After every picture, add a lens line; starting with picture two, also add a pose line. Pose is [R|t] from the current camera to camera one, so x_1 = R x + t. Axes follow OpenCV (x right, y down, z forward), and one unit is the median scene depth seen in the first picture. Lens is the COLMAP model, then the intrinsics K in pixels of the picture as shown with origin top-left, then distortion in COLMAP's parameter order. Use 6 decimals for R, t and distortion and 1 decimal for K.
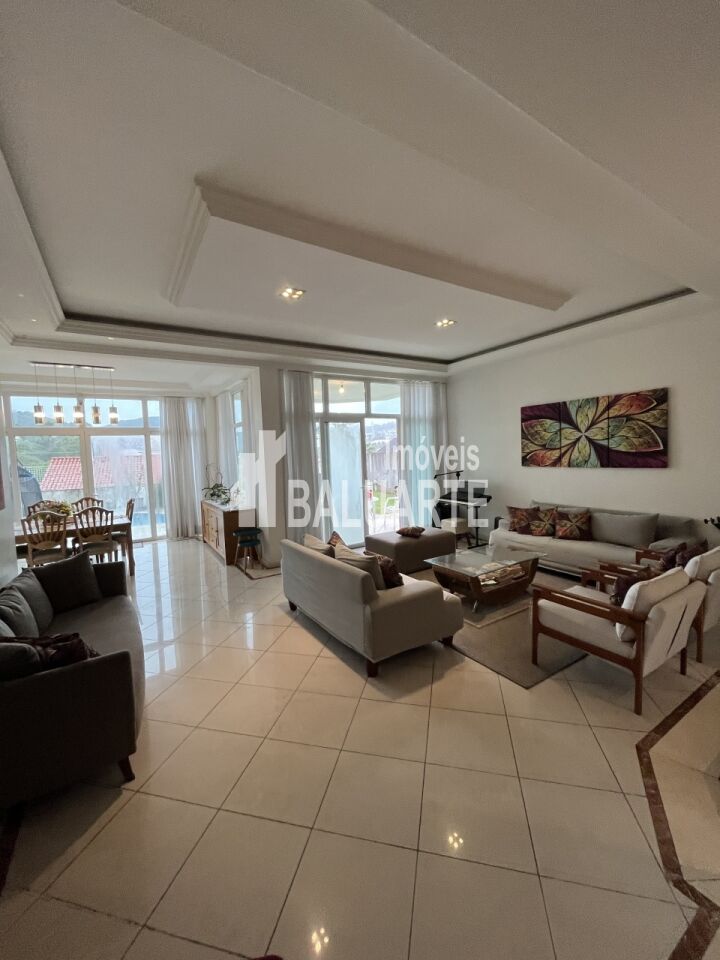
lens RADIAL K [[386.2, 0, 360.0], [0, 386.2, 480.0], [0, 0, 1]] dist [-0.000785, -0.000135]
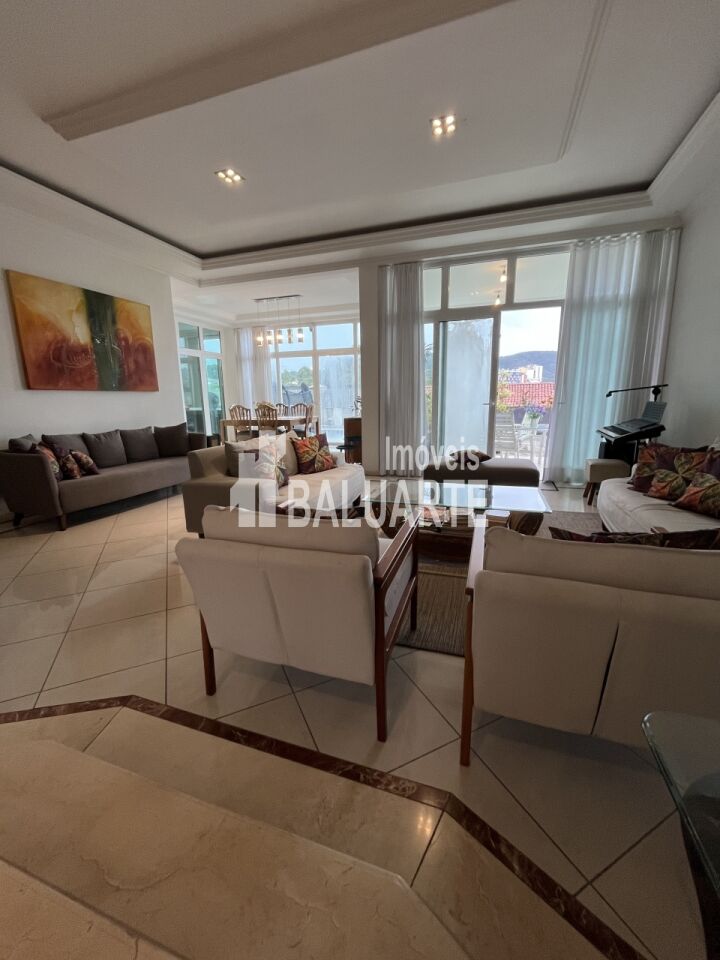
lens RADIAL K [[386.2, 0, 360.0], [0, 386.2, 480.0], [0, 0, 1]] dist [-0.000785, -0.000135]
pose [[0.633357, 0.187732, -0.750743, 0.498247], [-0.062524, 0.979371, 0.192156, 0.038409], [0.771329, -0.074764, 0.632029, 0.304499]]
